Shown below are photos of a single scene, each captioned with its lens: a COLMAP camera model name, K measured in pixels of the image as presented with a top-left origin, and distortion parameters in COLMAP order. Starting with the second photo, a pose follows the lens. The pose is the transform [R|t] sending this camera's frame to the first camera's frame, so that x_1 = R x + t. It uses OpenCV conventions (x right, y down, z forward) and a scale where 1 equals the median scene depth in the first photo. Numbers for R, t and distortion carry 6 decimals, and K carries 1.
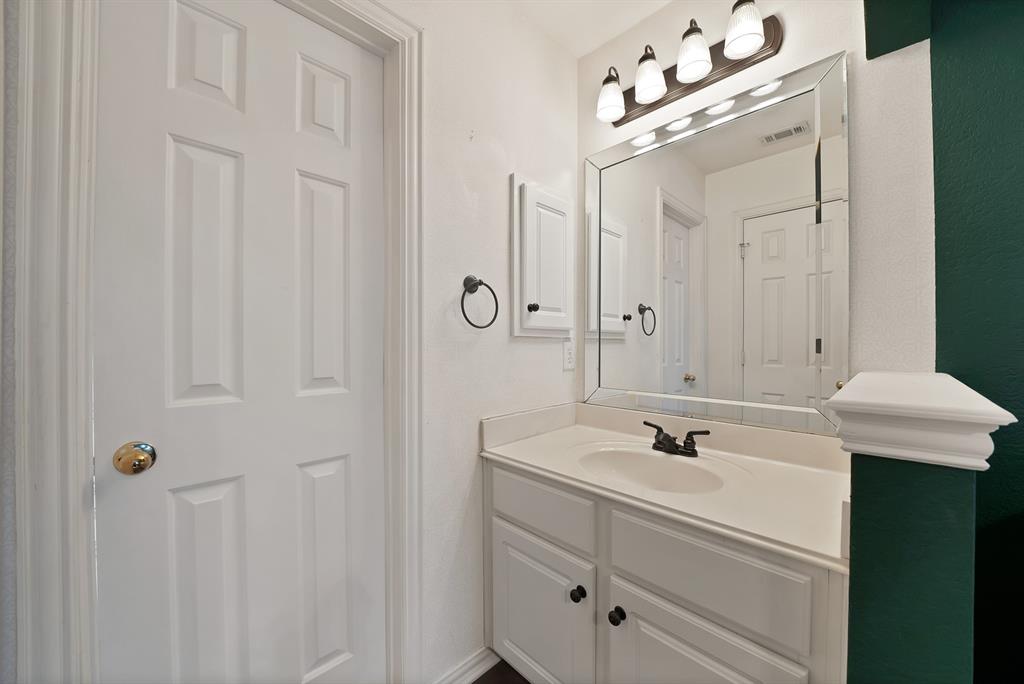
lens RADIAL K [[368.8, 0, 521.5], [0, 368.8, 340.3], [0, 0, 1]] dist [-0.009506, 0.000228]
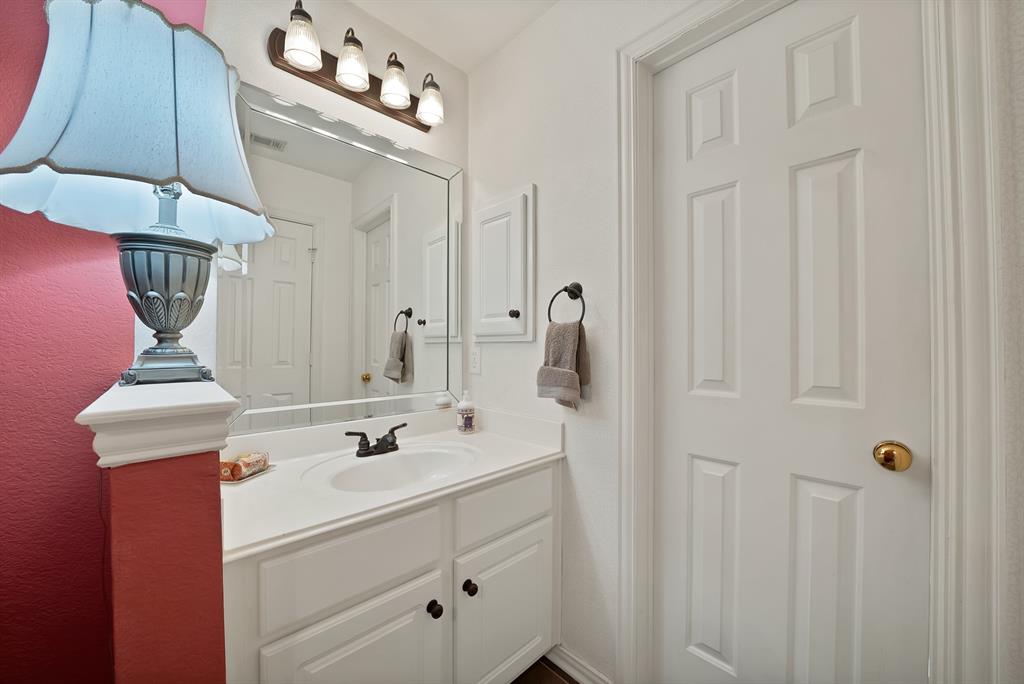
lens RADIAL K [[371.1, 0, 515.0], [0, 371.1, 343.2], [0, 0, 1]] dist [-0.012584, 0.000126]
pose [[0.036321, 0.008106, 0.999307, -0.656885], [-0.010056, 0.999919, -0.007746, 0.002985], [-0.999290, -0.009768, 0.036400, 0.623575]]
